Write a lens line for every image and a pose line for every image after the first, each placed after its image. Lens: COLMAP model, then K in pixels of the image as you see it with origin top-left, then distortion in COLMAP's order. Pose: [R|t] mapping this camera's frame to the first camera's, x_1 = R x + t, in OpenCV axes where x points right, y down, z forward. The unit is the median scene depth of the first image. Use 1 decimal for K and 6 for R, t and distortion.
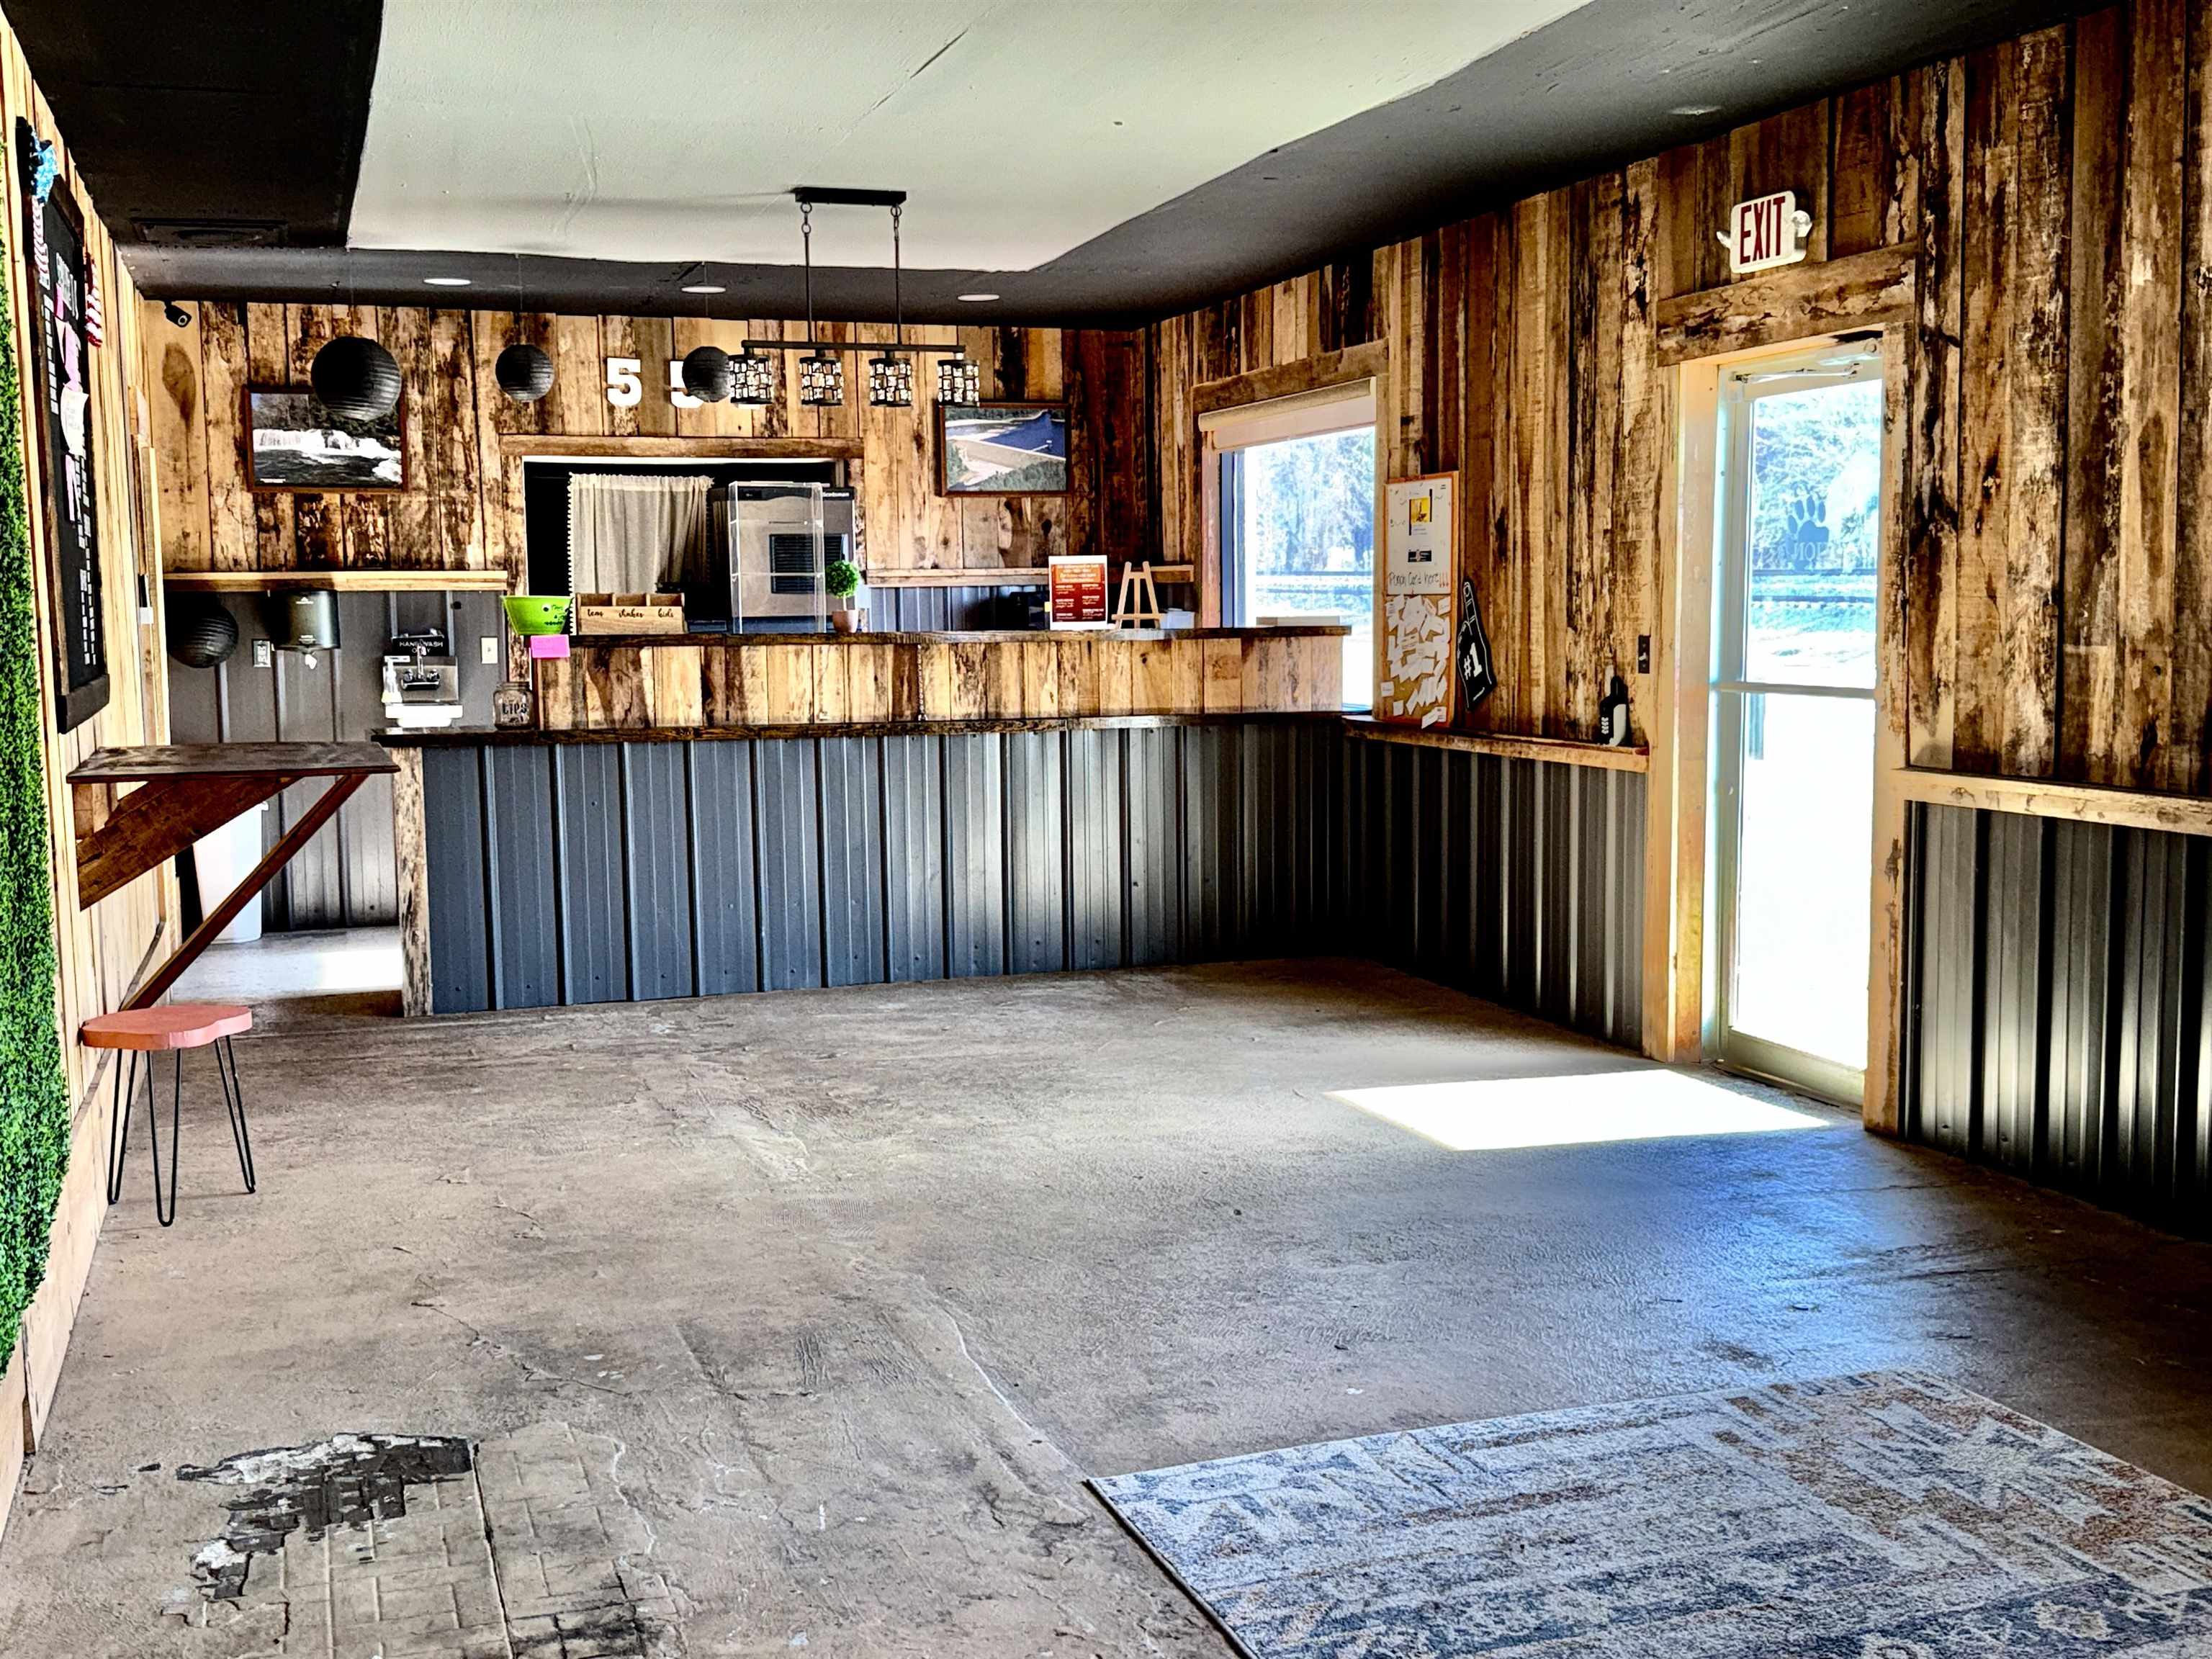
lens RADIAL K [[2407.0, 0, 1110.3], [0, 2407.0, 827.0], [0, 0, 1]] dist [0.242007, -0.559559]
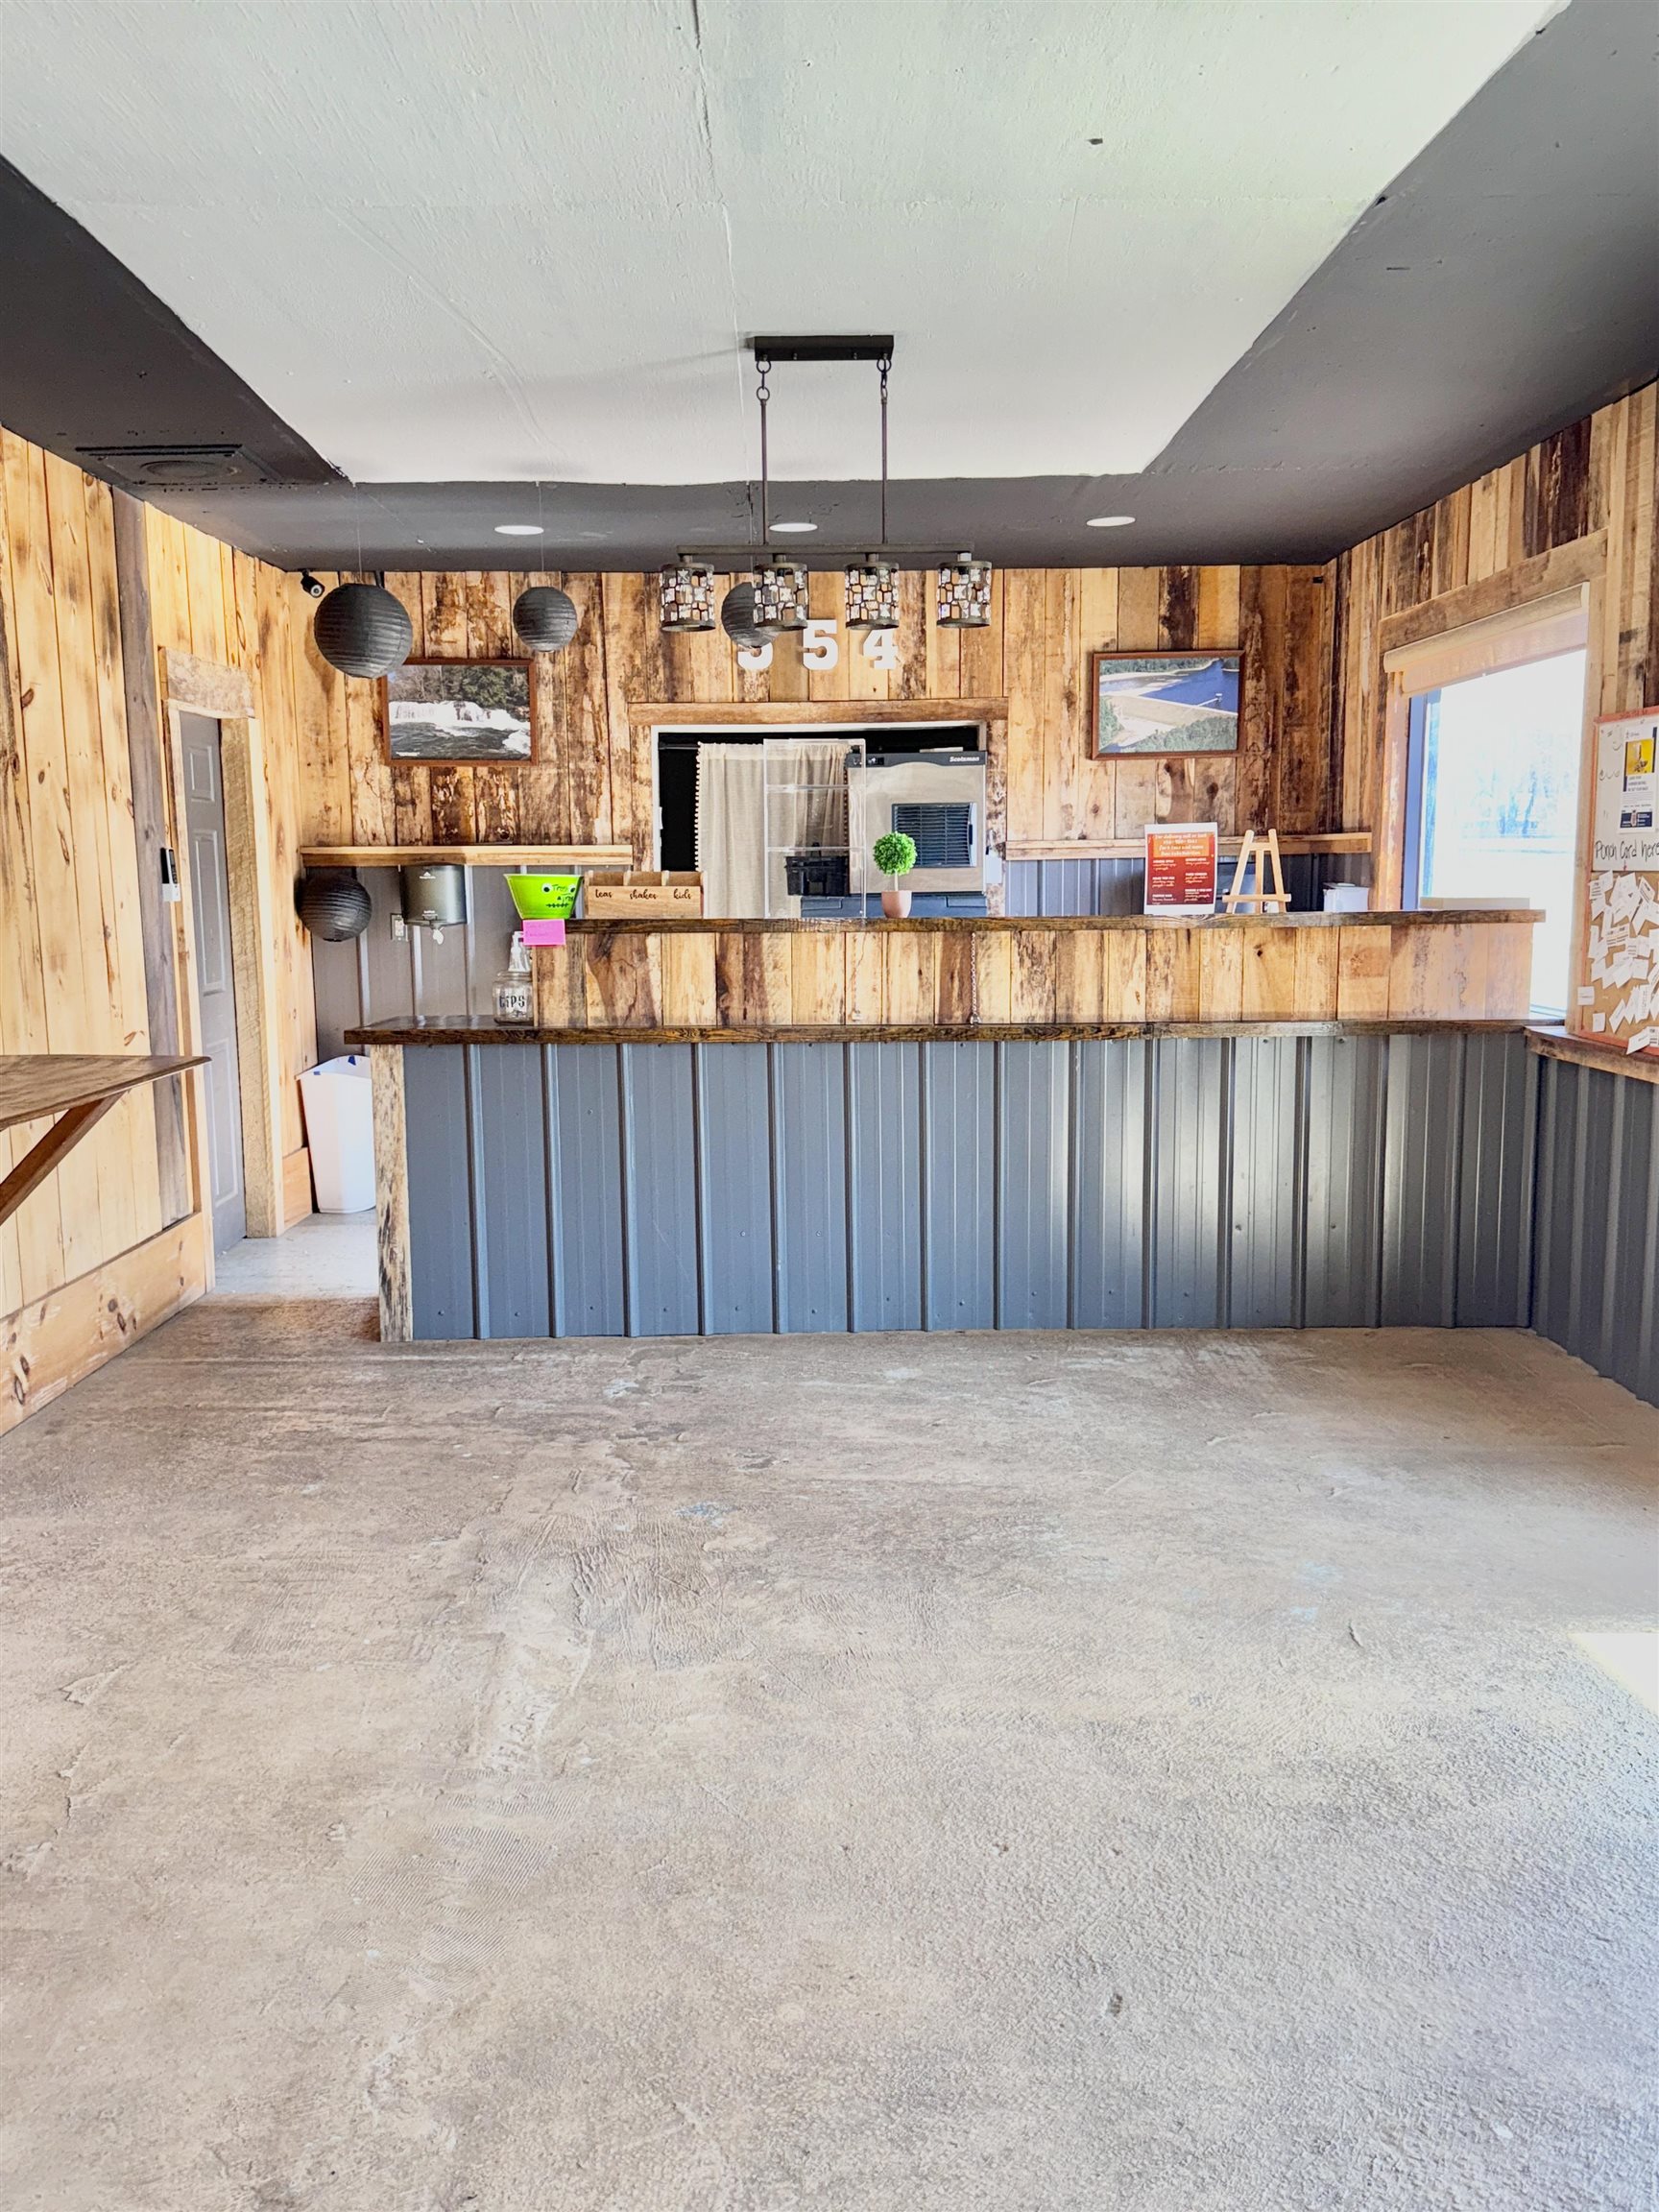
lens RADIAL K [[1903.1, 0, 830.9], [0, 1903.1, 1118.9], [0, 0, 1]] dist [0.214605, -0.451979]
pose [[0.954436, 0.042748, -0.295337, 0.060760], [-0.031106, 0.998547, 0.044009, -0.032775], [0.296790, -0.032817, 0.954379, 0.298535]]
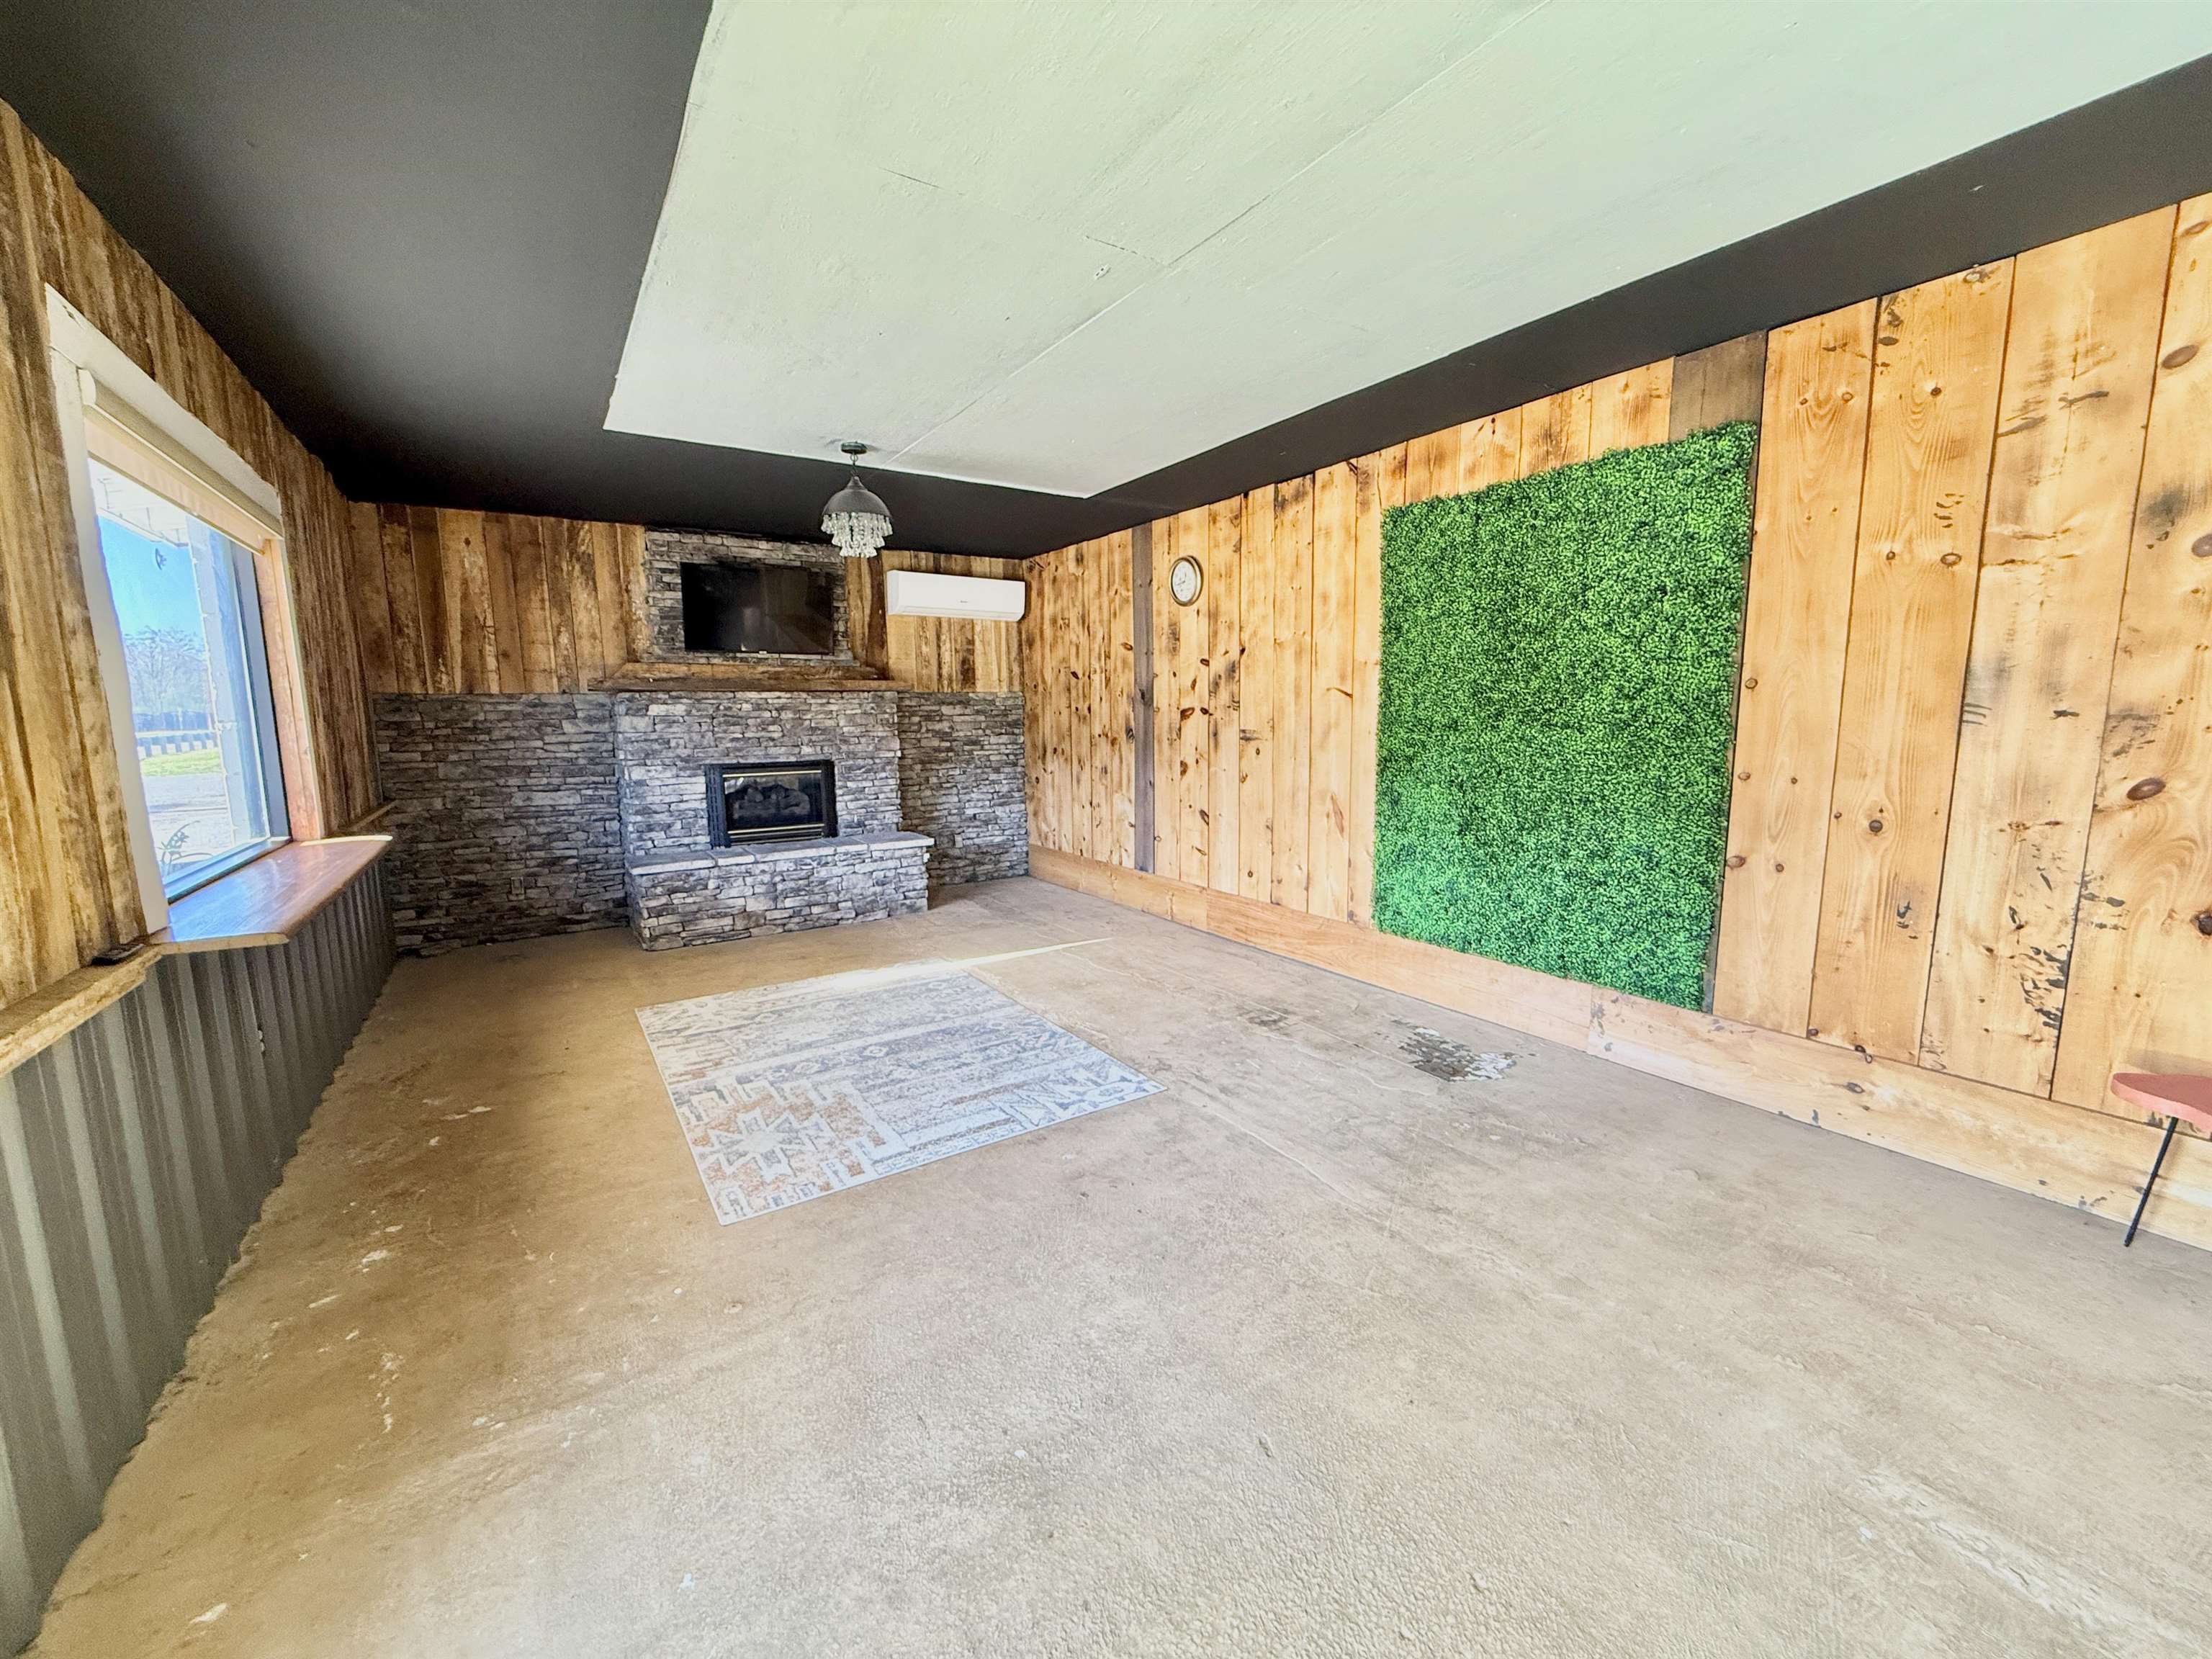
lens RADIAL K [[883.1, 0, 1107.3], [0, 883.1, 831.8], [0, 0, 1]] dist [0.001134, -0.000073]
pose [[-0.968721, 0.056987, -0.241521, 0.090407], [-0.001030, 0.972342, 0.233558, -0.065780], [0.248151, 0.226501, -0.941870, 0.655235]]
